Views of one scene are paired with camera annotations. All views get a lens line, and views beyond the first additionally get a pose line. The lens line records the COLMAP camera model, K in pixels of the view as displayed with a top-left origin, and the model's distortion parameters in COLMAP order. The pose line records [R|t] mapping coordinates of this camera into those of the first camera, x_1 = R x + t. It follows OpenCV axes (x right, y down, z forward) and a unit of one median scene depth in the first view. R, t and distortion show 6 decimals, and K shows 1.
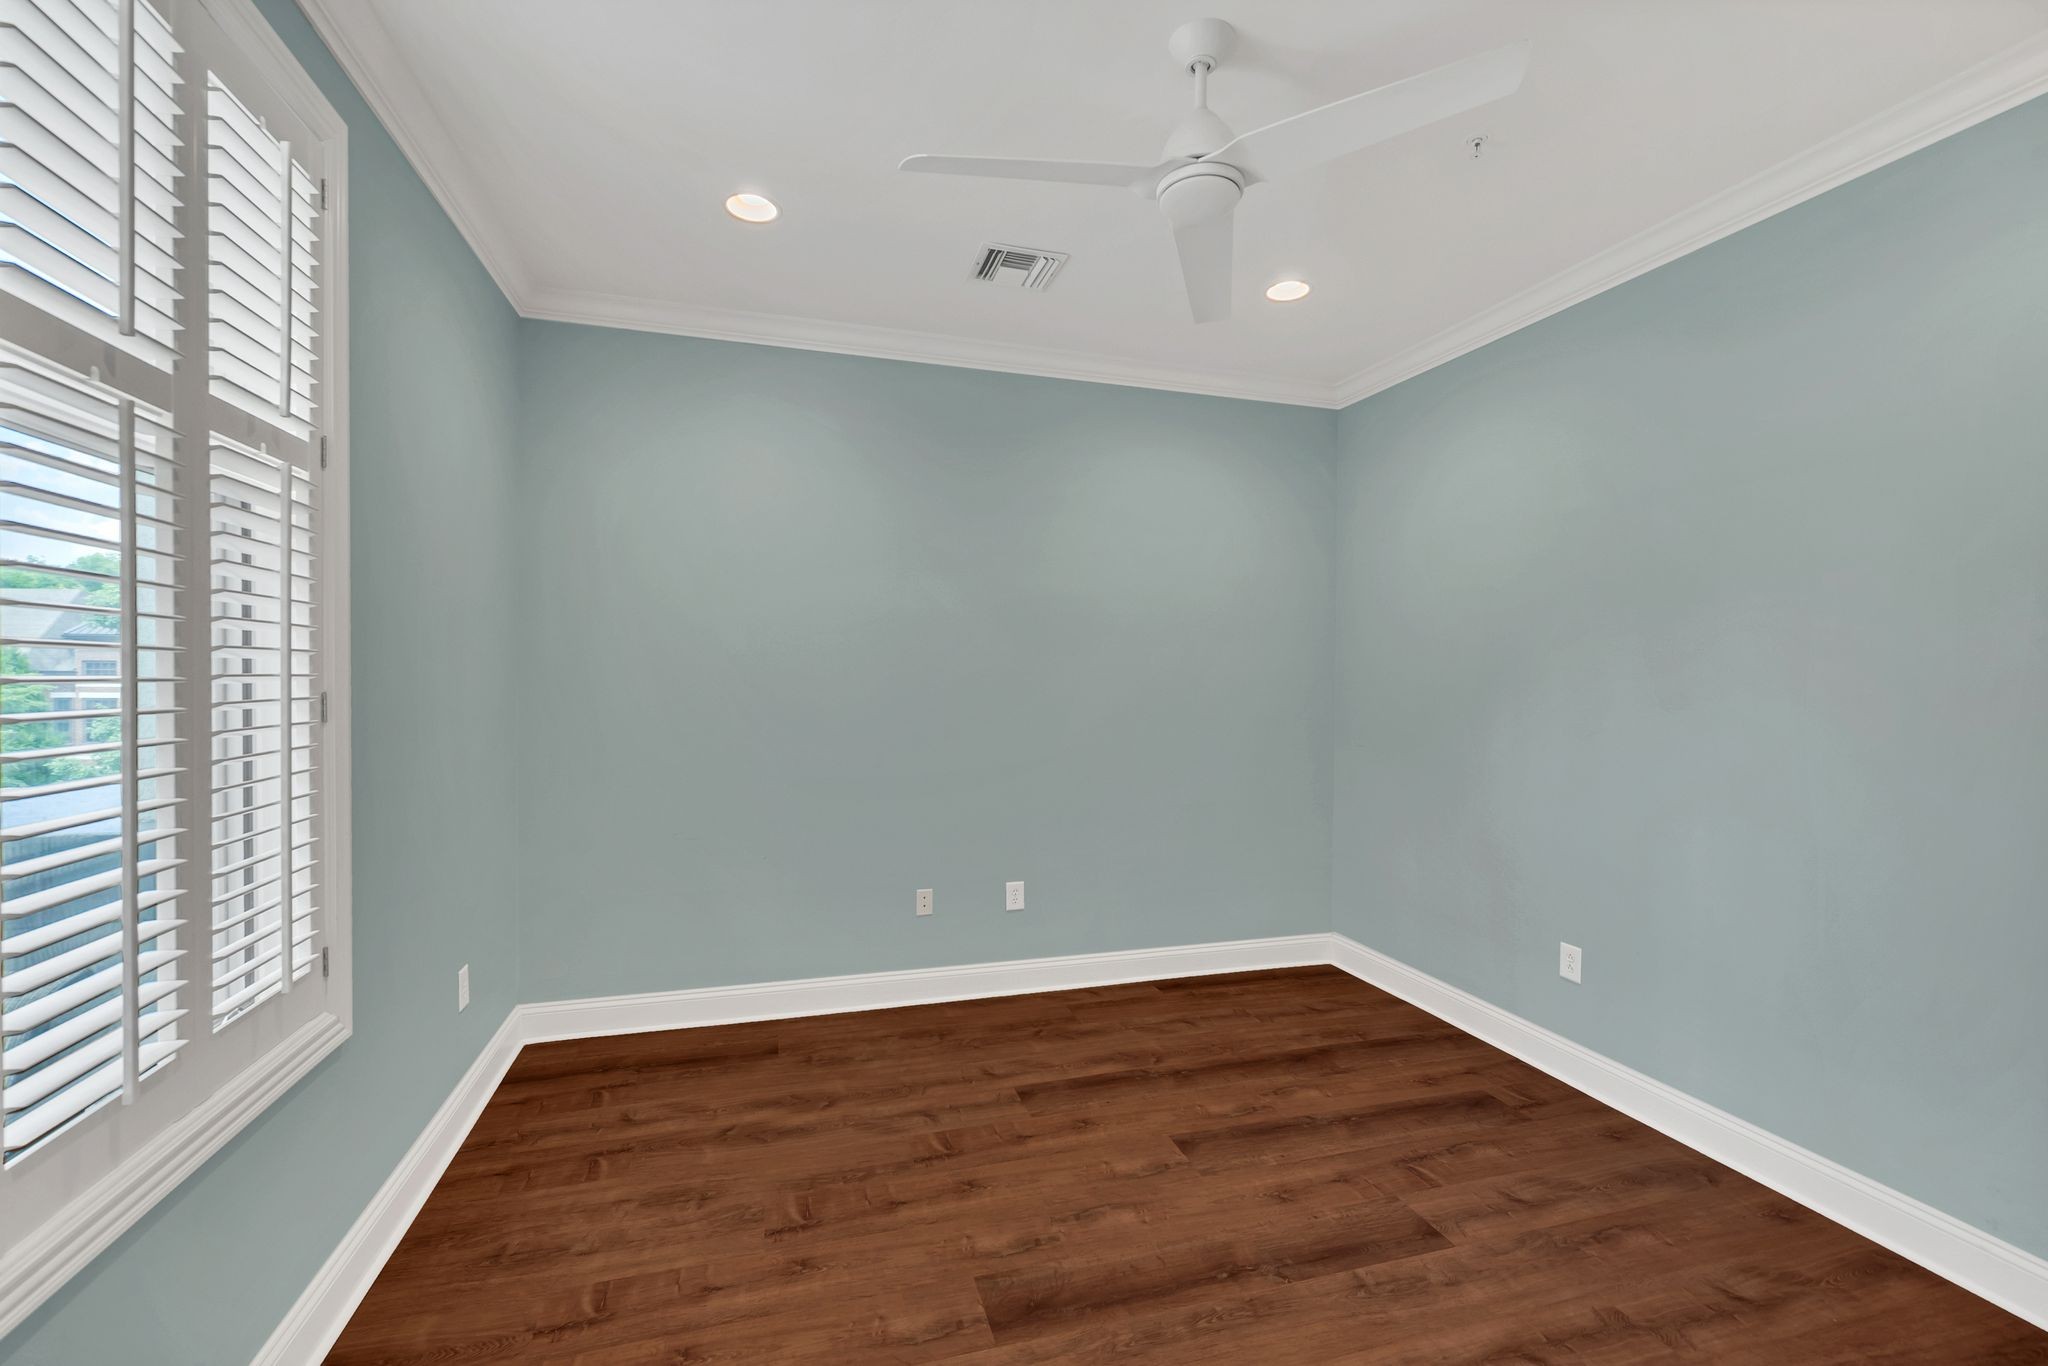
lens RADIAL K [[842.8, 0, 1006.9], [0, 842.8, 683.1], [0, 0, 1]] dist [-0.002008, -0.000091]
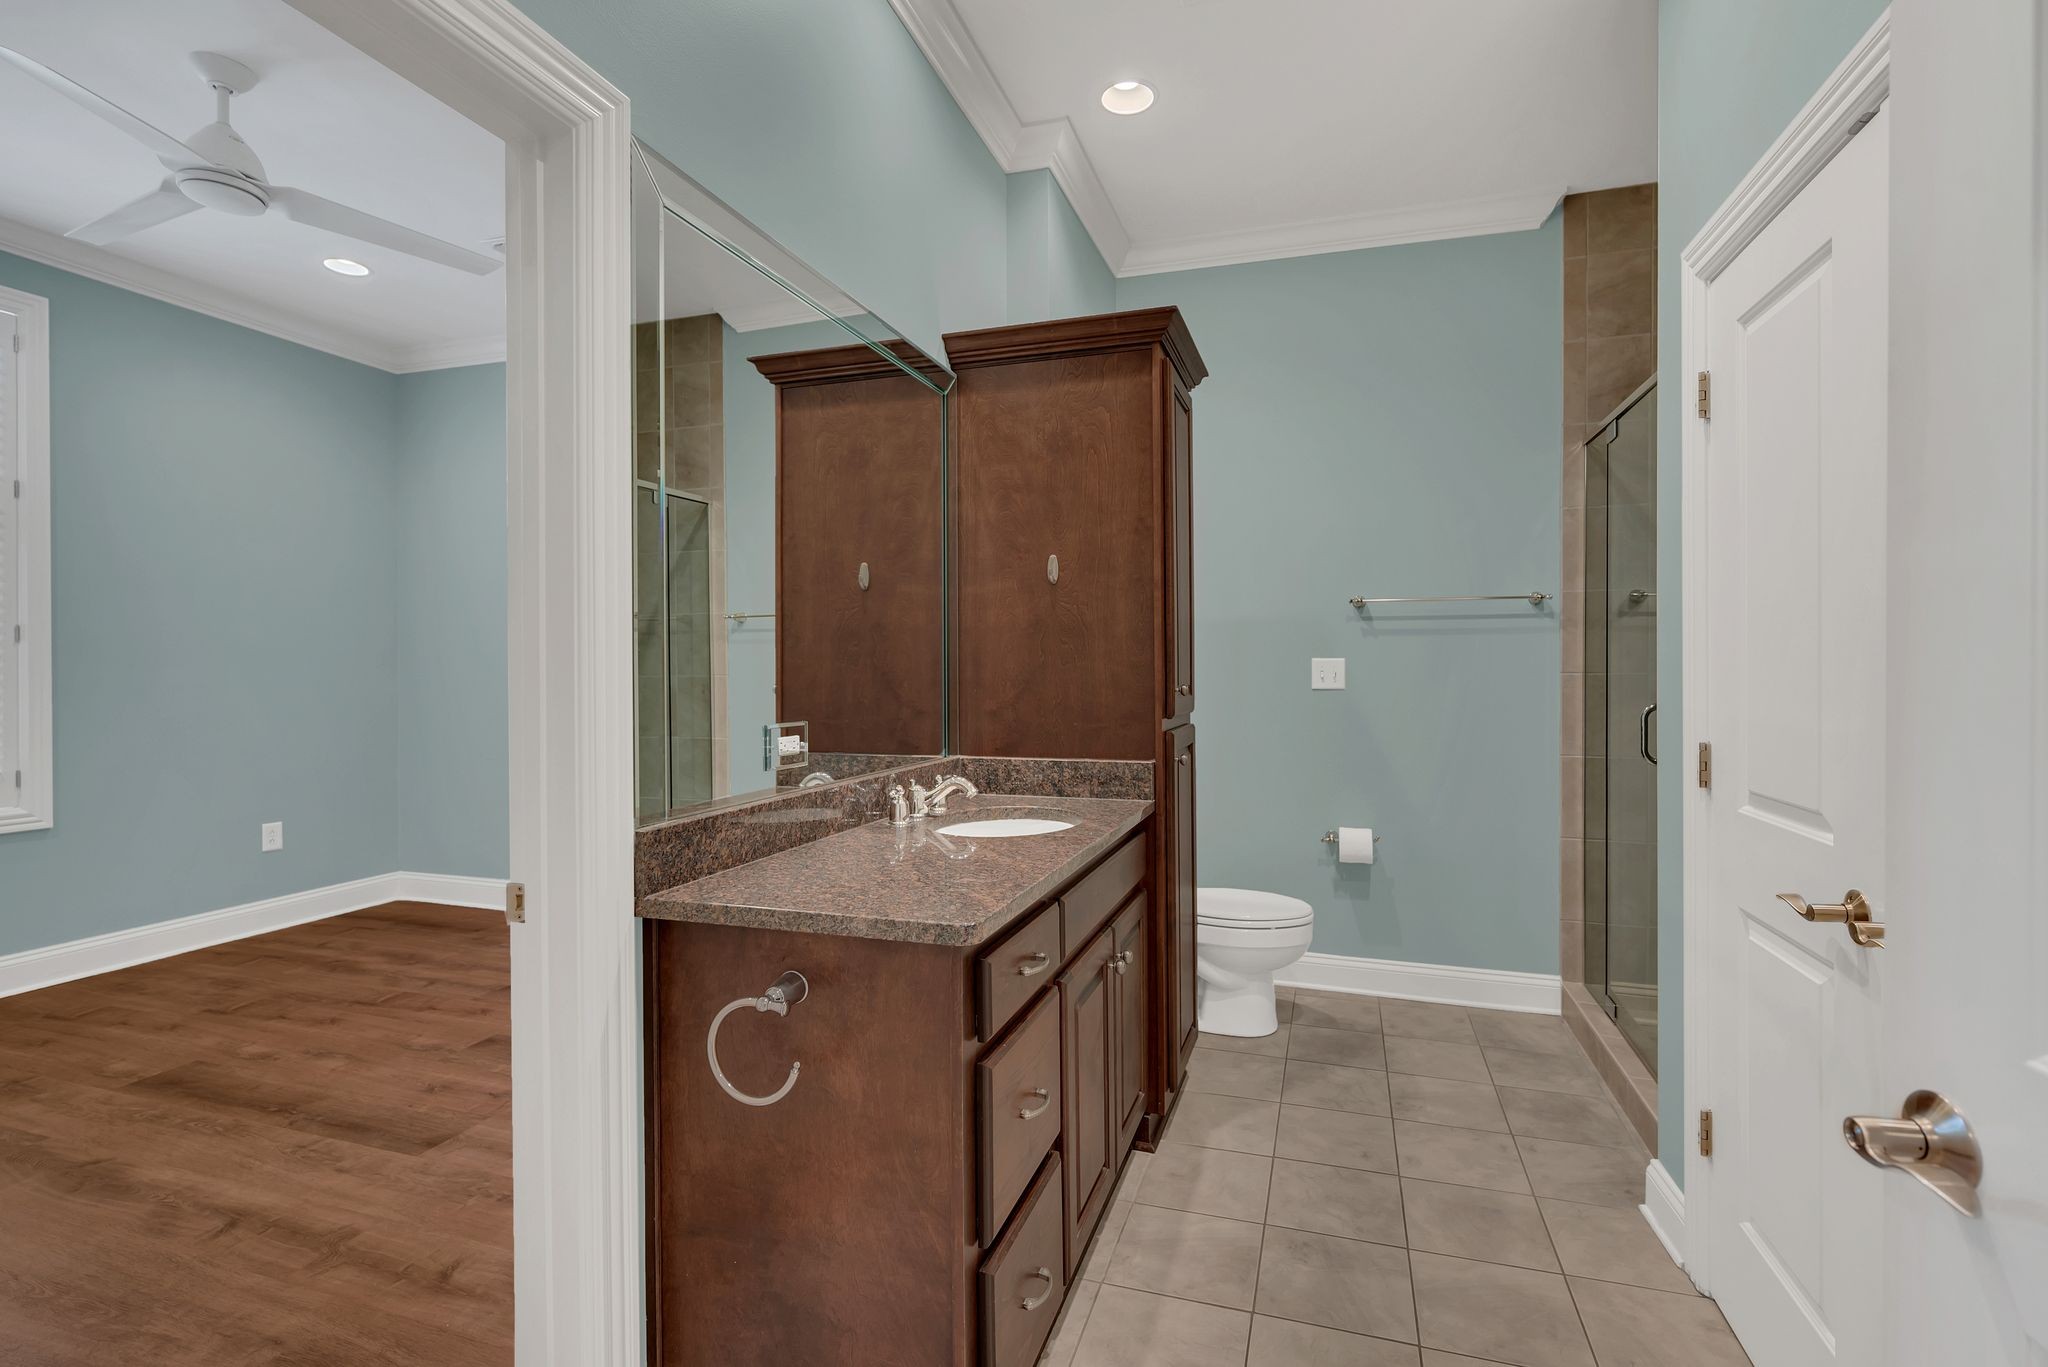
lens RADIAL K [[925.2, 0, 1052.6], [0, 925.2, 664.9], [0, 0, 1]] dist [-0.002062, -0.000030]
pose [[0.834608, -0.007741, -0.550790, 1.476226], [-0.000553, 0.999889, -0.014890, 0.087246], [0.550844, 0.012732, 0.834511, 0.414379]]
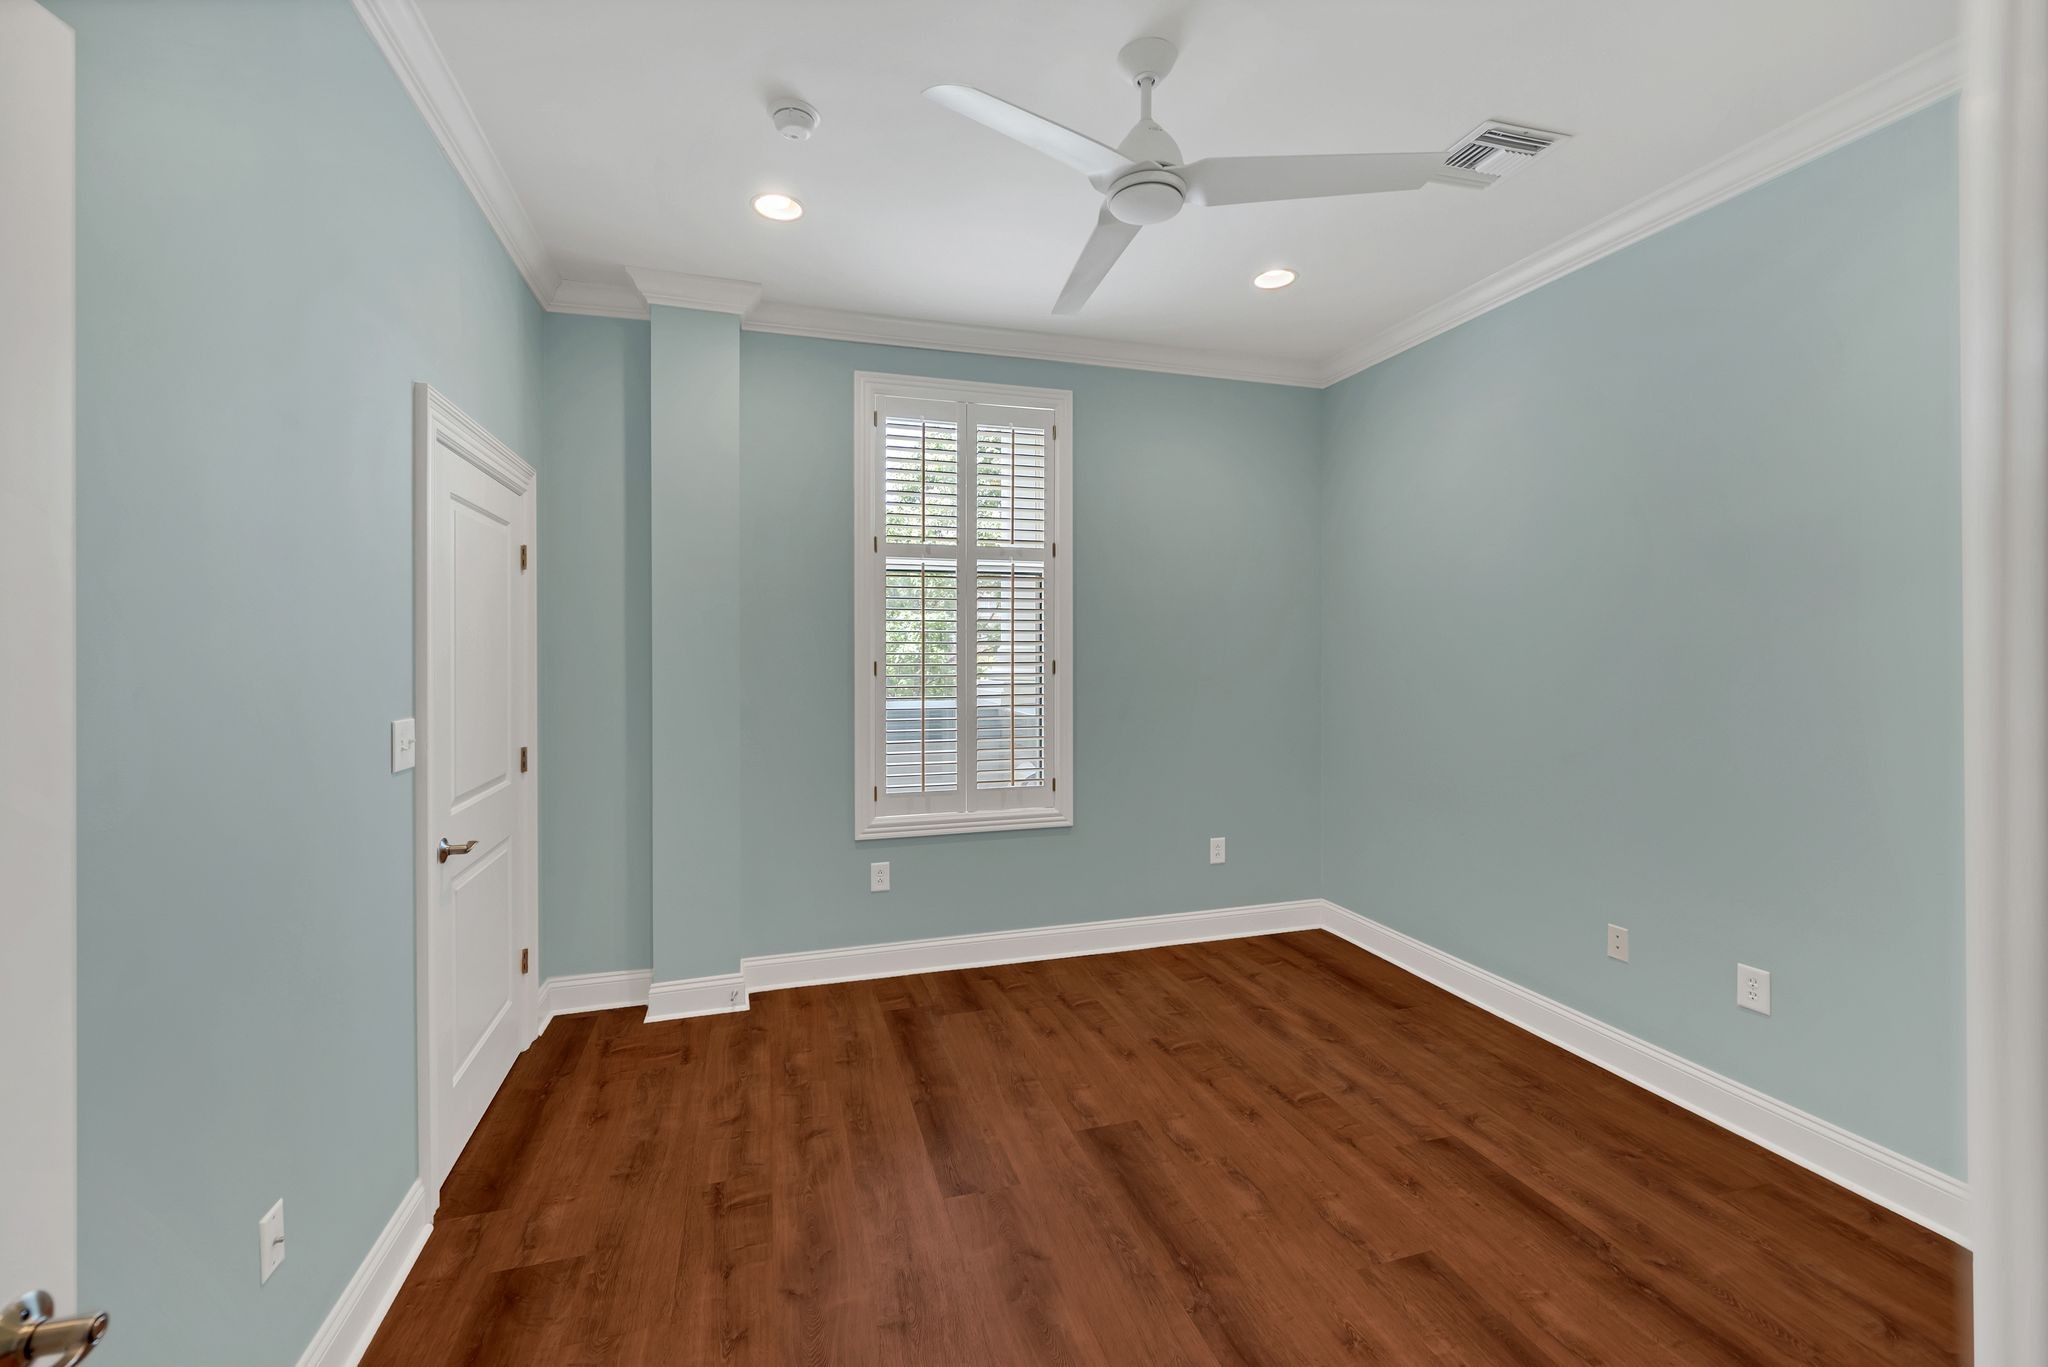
lens RADIAL K [[842.8, 0, 1015.1], [0, 842.8, 662.0], [0, 0, 1]] dist [-0.002008, -0.000091]
pose [[0.017171, 0.007748, -0.999823, 0.976481], [-0.011948, 0.999900, 0.007544, -0.000538], [0.999781, 0.011816, 0.017262, 0.618184]]
